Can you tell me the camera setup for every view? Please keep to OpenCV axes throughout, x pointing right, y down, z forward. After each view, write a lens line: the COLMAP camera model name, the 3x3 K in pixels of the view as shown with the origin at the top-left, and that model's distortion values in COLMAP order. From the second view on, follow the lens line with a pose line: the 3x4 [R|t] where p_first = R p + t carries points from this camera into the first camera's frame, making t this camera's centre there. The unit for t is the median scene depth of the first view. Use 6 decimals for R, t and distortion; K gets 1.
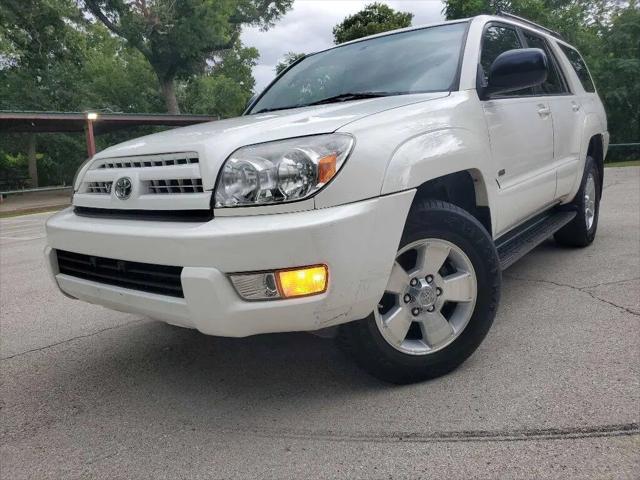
lens RADIAL K [[536.1, 0, 320.0], [0, 536.1, 240.0], [0, 0, 1]] dist [0.078998, 0.002064]
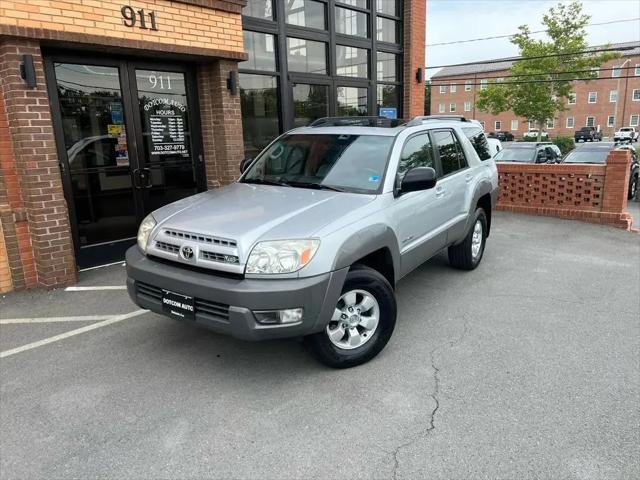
lens RADIAL K [[536.1, 0, 320.0], [0, 536.1, 240.0], [0, 0, 1]] dist [0.078998, 0.002064]
pose [[0.994284, 0.049314, 0.094693, -0.103563], [-0.052754, 0.998022, 0.034178, -0.227794], [-0.092820, -0.038978, 0.994920, -0.835017]]
